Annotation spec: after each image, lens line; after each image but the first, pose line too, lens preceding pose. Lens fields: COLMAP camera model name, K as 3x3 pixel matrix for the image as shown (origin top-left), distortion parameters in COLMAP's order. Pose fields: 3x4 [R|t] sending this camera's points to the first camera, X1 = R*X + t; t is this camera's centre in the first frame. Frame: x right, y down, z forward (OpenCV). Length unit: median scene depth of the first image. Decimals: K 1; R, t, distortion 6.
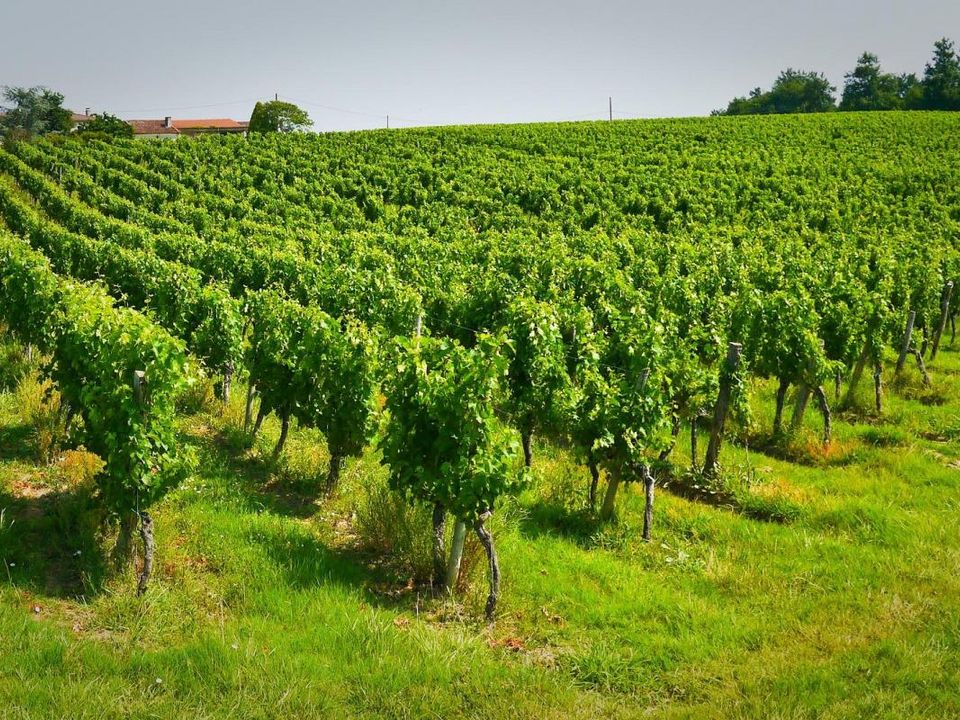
lens RADIAL K [[1249.8, 0, 480.0], [0, 1249.8, 360.0], [0, 0, 1]] dist [-0.003937, -0.069104]
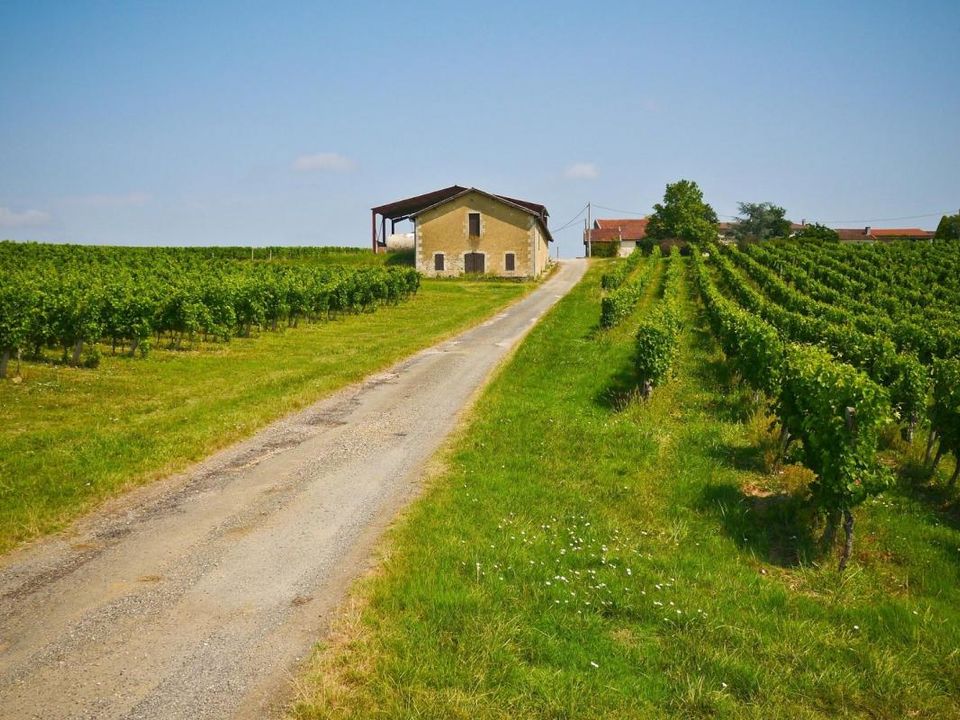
lens RADIAL K [[1249.8, 0, 480.0], [0, 1249.8, 360.0], [0, 0, 1]] dist [-0.003937, -0.069104]
pose [[0.883433, 0.056051, -0.465192, -0.003884], [-0.104052, 0.991498, -0.078136, 0.093792], [0.456857, 0.117432, 0.881755, -0.328376]]
